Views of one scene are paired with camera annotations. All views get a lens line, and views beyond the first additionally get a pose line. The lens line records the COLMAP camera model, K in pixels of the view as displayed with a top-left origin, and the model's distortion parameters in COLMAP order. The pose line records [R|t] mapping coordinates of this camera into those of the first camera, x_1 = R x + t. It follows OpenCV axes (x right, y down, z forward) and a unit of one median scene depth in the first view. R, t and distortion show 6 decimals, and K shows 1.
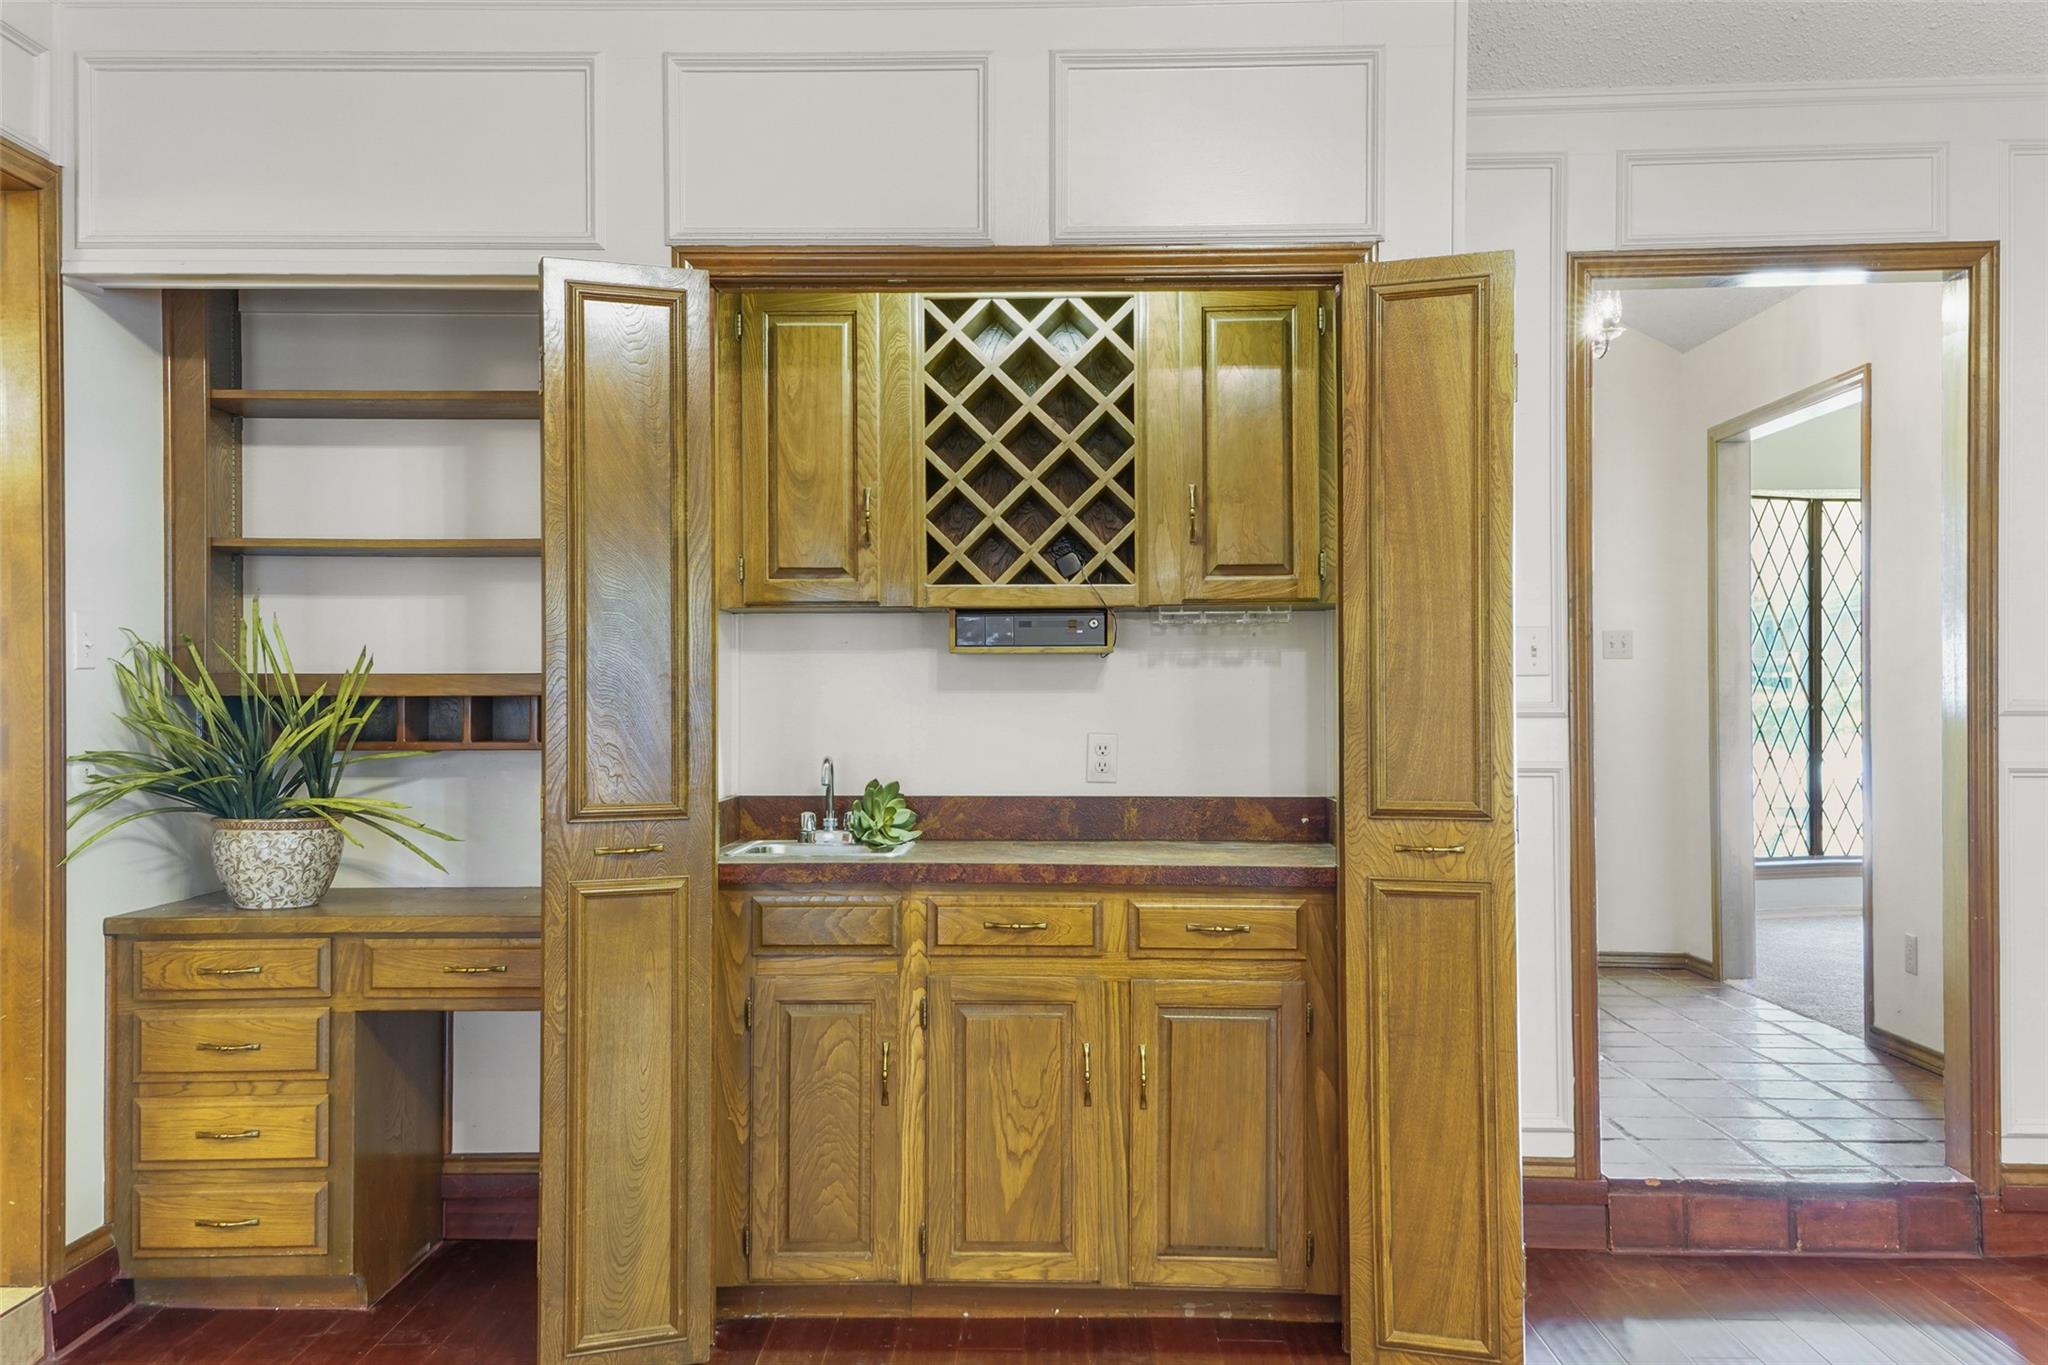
lens RADIAL K [[1779.2, 0, 1023.5], [0, 1779.2, 675.6], [0, 0, 1]] dist [0.095214, -0.010070]
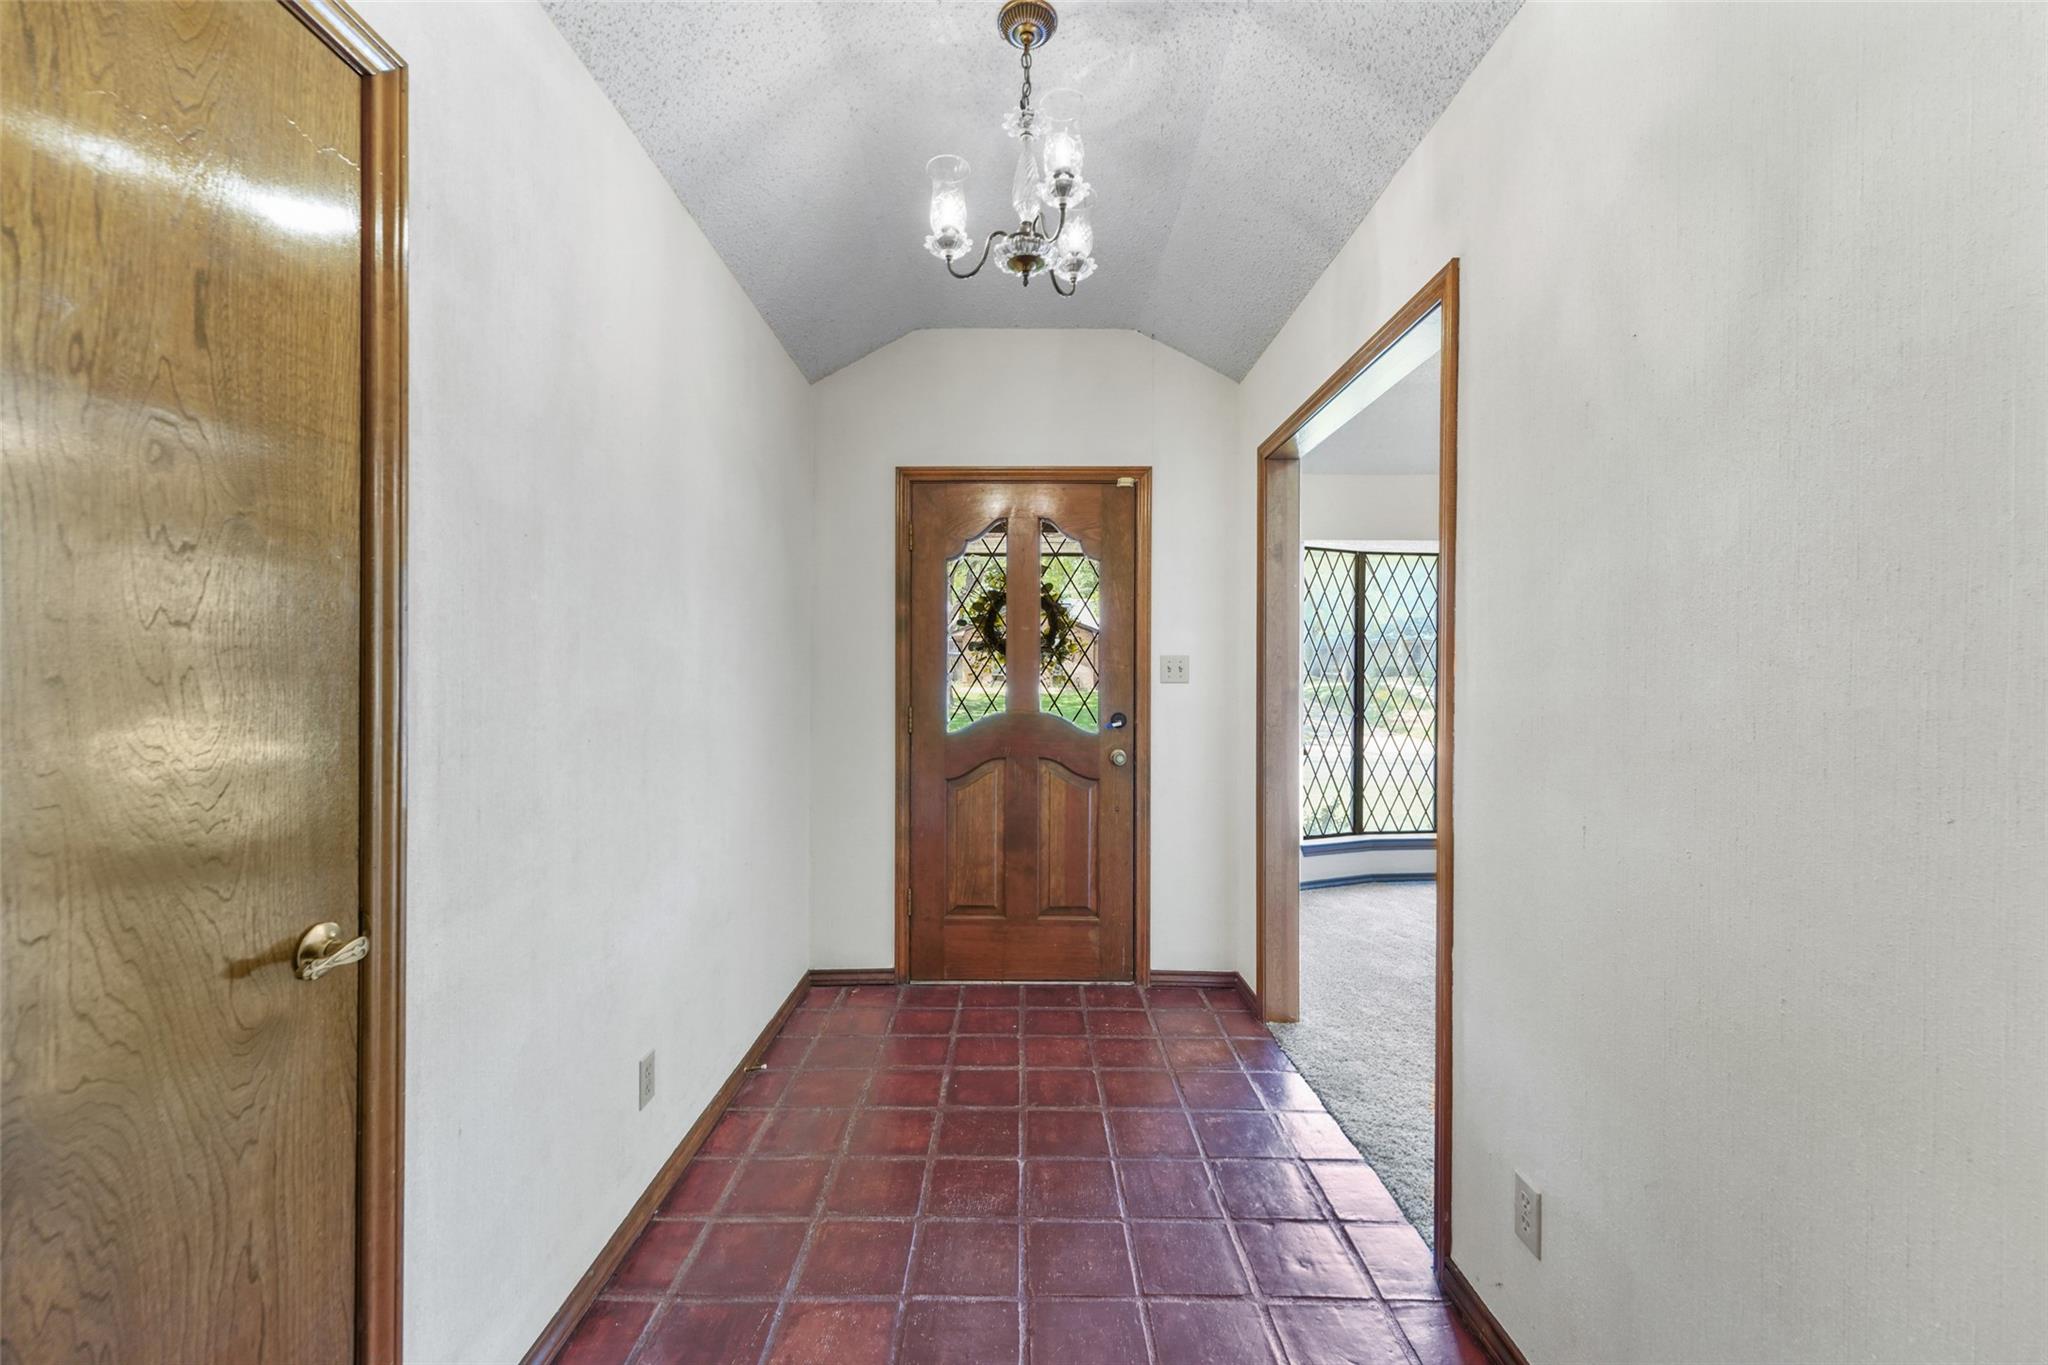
lens RADIAL K [[814.1, 0, 1005.9], [0, 814.1, 683.3], [0, 0, 1]] dist [0.008904, -0.001922]
pose [[0.999931, 0.005334, 0.010509, 0.230350], [-0.005472, 0.999899, 0.013149, -0.014734], [-0.010438, -0.013205, 0.999858, 0.540994]]
